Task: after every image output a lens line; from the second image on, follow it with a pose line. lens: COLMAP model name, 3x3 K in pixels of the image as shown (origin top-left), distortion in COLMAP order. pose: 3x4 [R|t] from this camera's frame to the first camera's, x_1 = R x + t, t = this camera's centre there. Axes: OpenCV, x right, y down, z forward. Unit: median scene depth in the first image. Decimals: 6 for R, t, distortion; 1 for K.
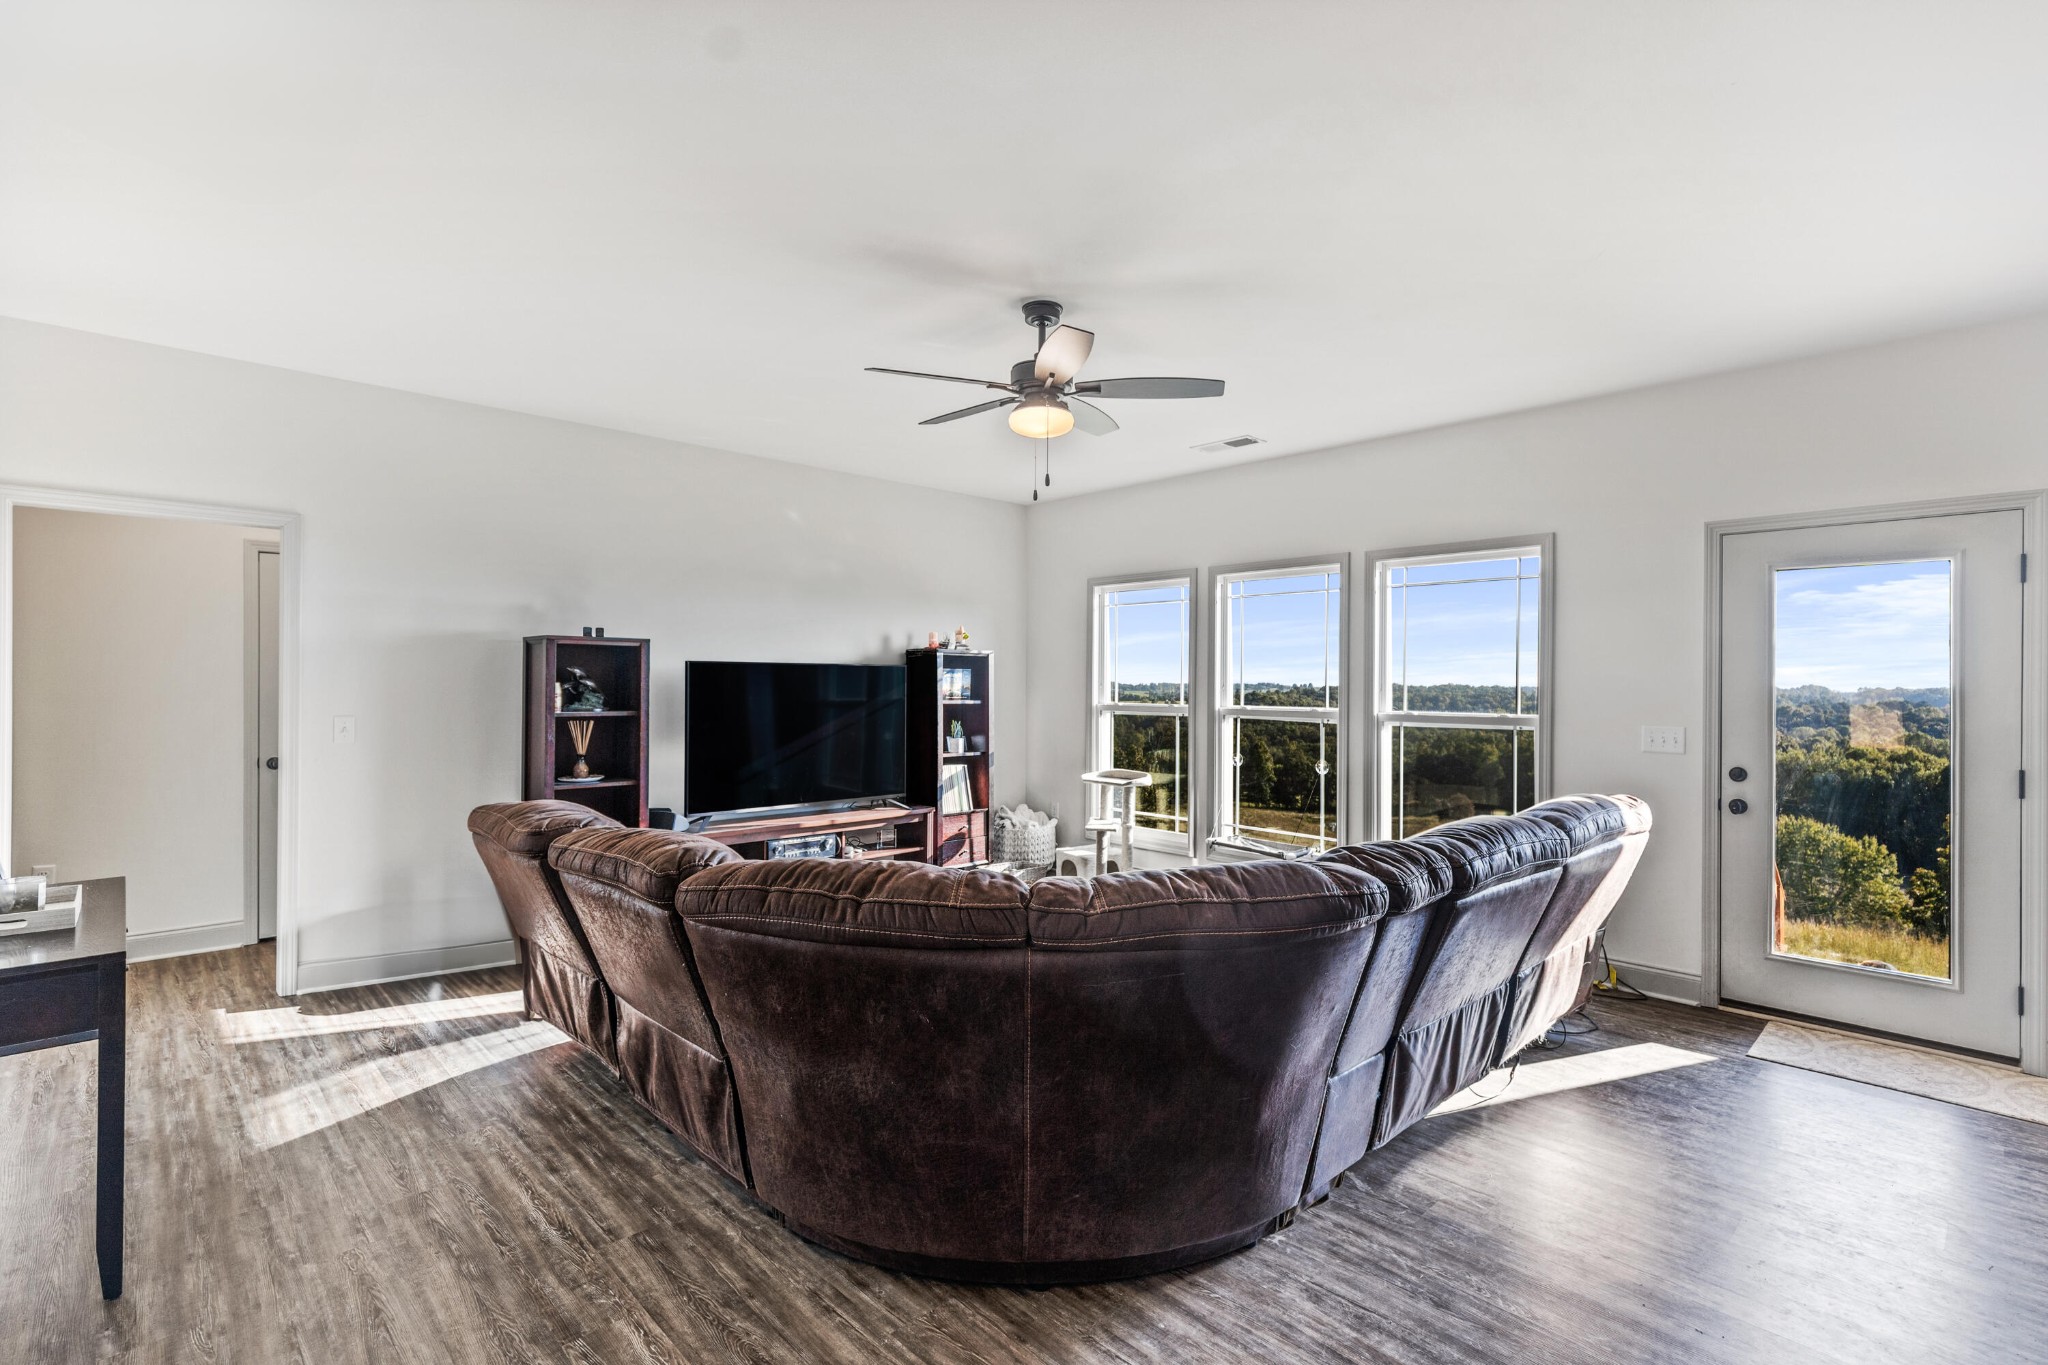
lens RADIAL K [[935.1, 0, 1013.4], [0, 935.1, 673.4], [0, 0, 1]] dist [0.001871, 0.000342]
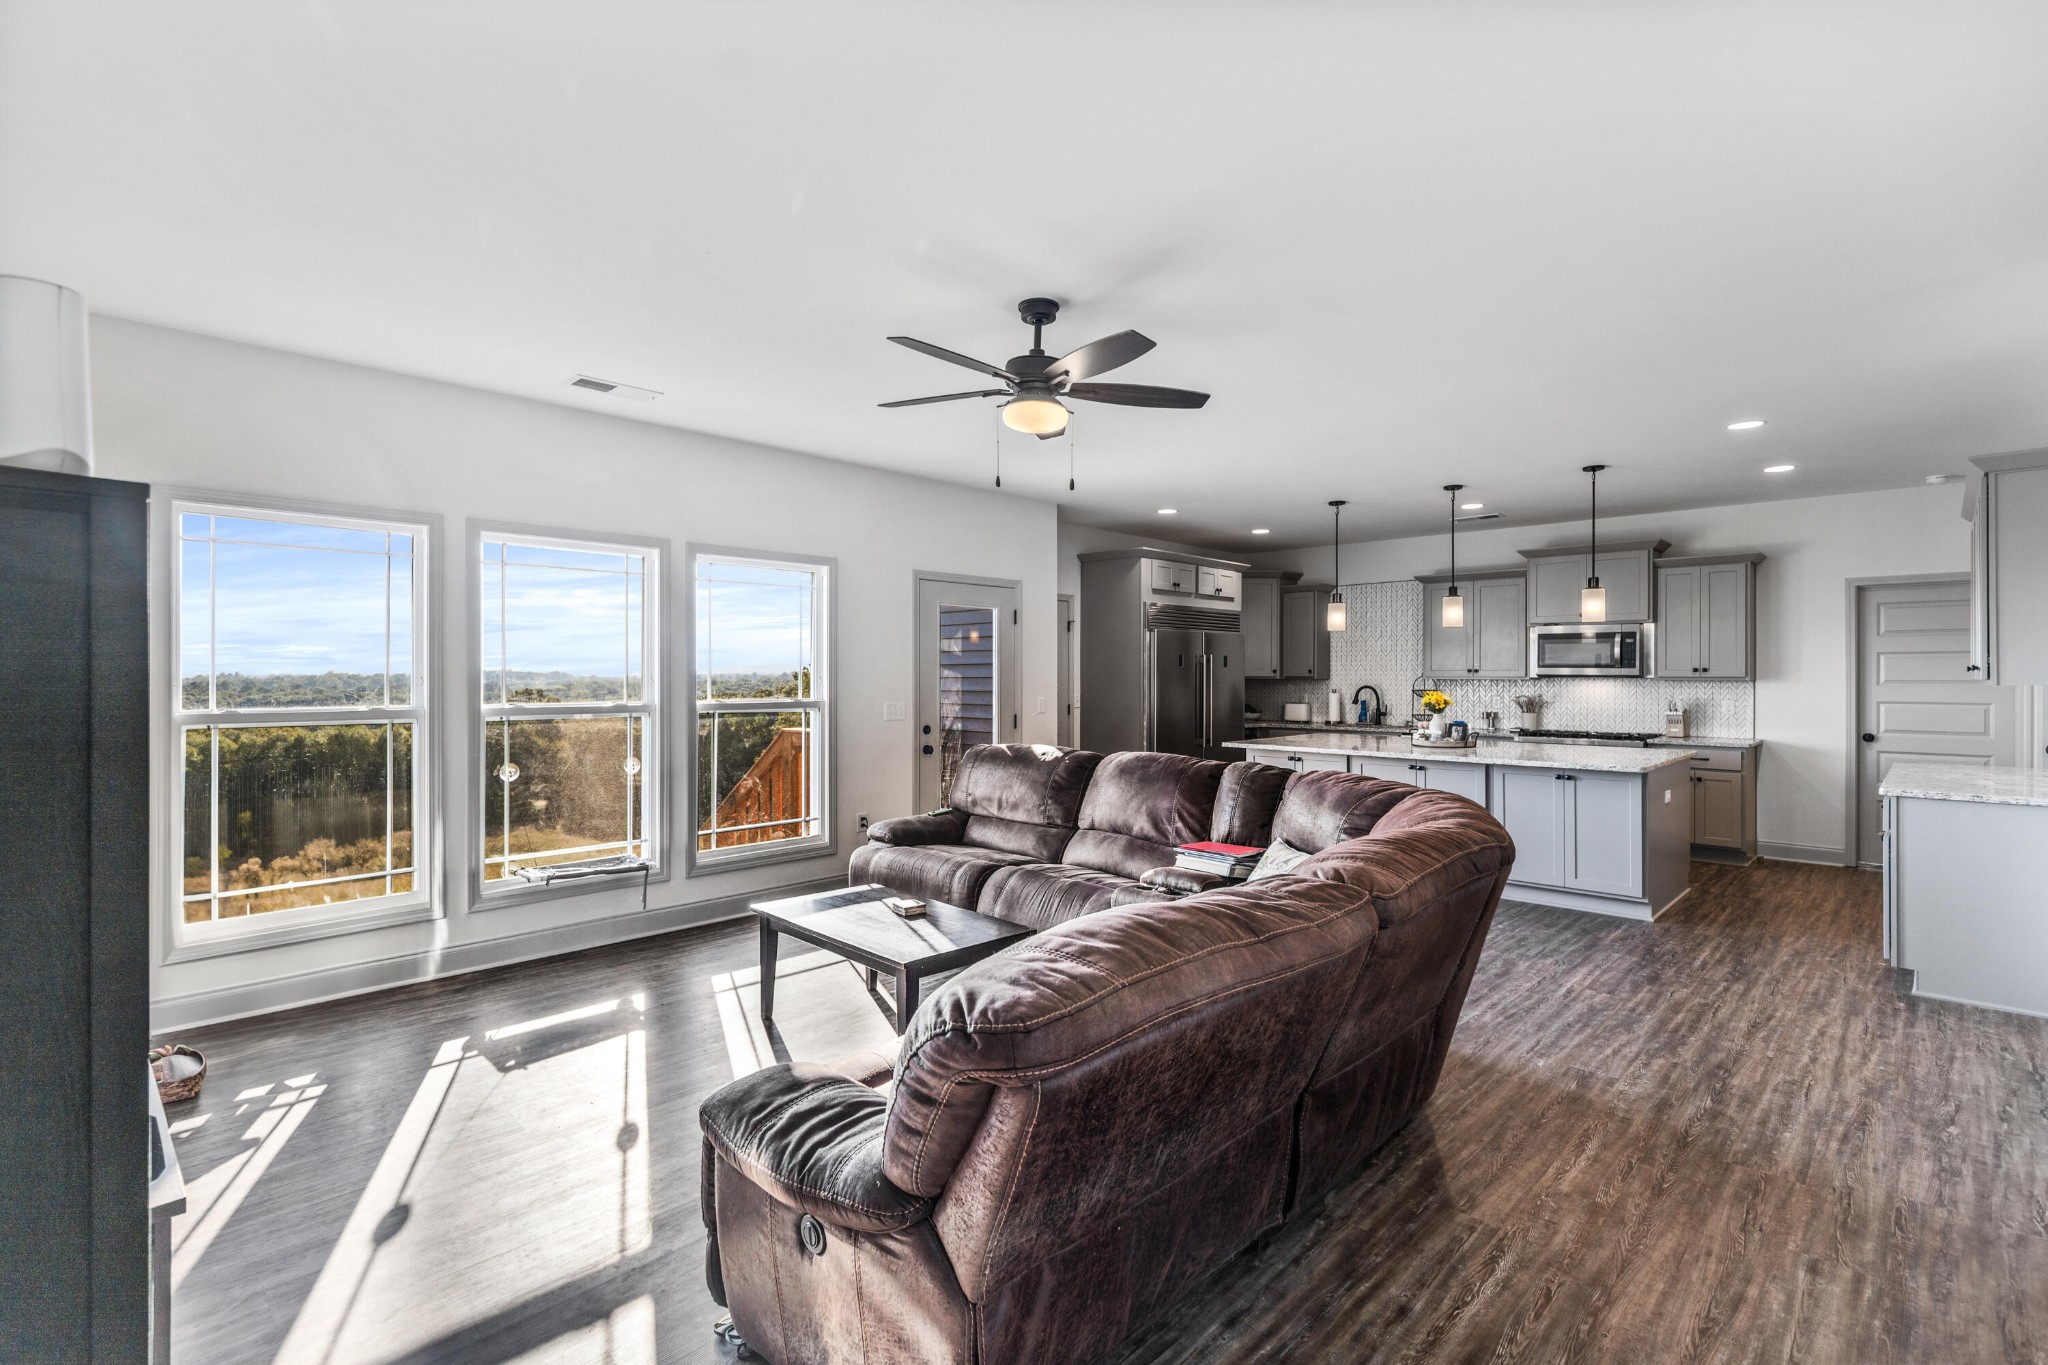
lens RADIAL K [[935.1, 0, 1013.4], [0, 935.1, 673.4], [0, 0, 1]] dist [0.001871, 0.000342]
pose [[-0.026641, -0.005235, 0.999631, -0.601305], [-0.012783, 0.999906, 0.004896, 0.000776], [-0.999563, -0.012648, -0.026706, 0.646325]]
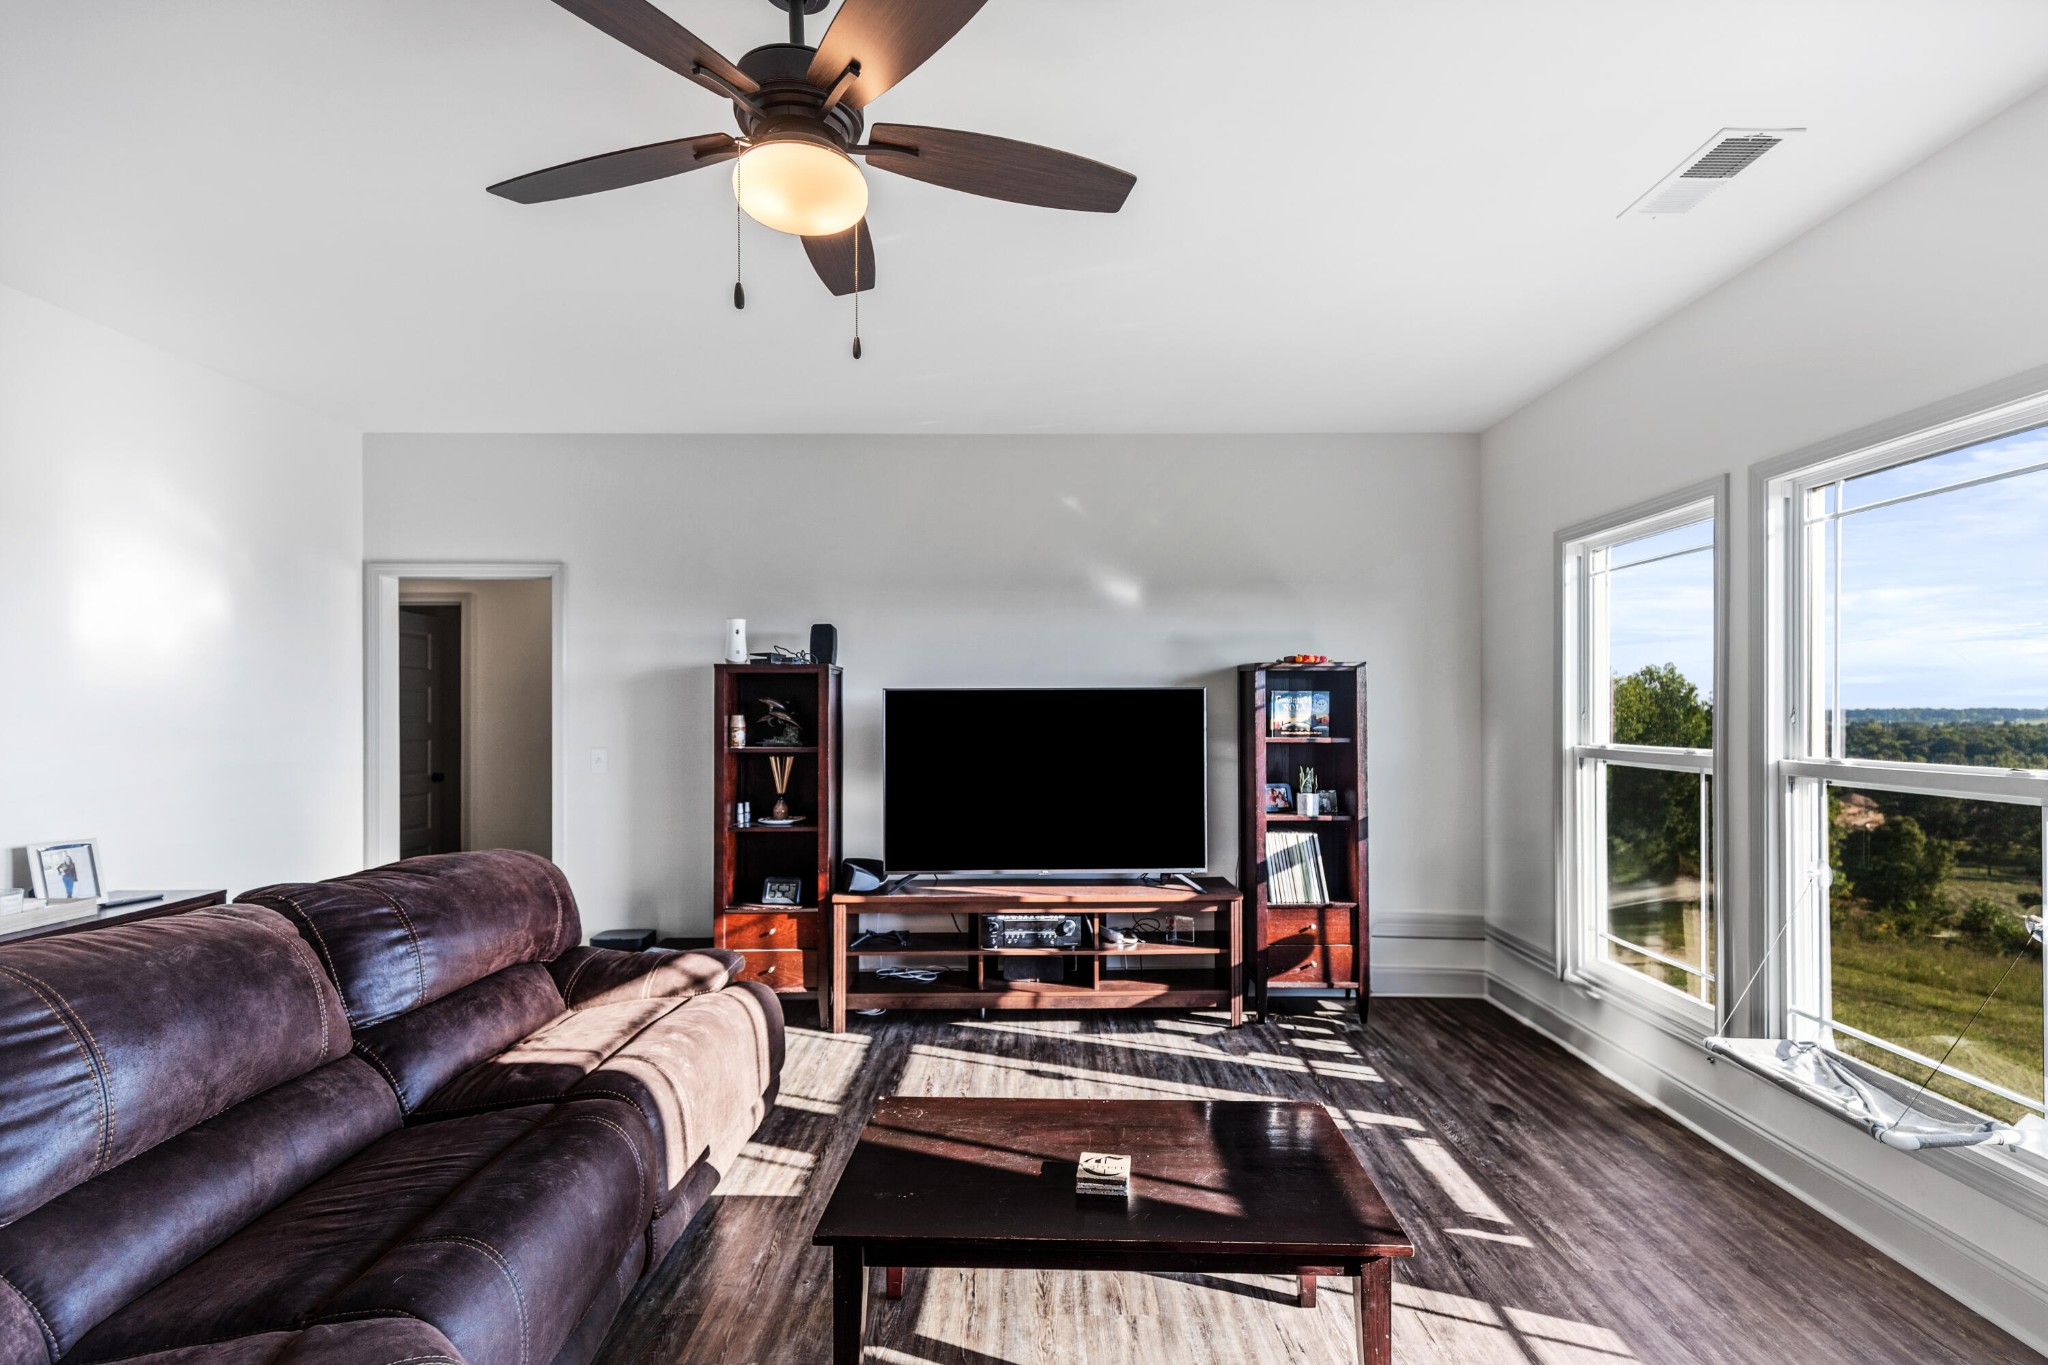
lens RADIAL K [[910.4, 0, 1026.6], [0, 910.4, 708.2], [0, 0, 1]] dist [0.000316, -0.000050]
pose [[0.733635, -0.010601, -0.679461, 0.275835], [0.014520, 0.999895, 0.000077, 0.005799], [0.679388, -0.009923, 0.733712, 0.441964]]
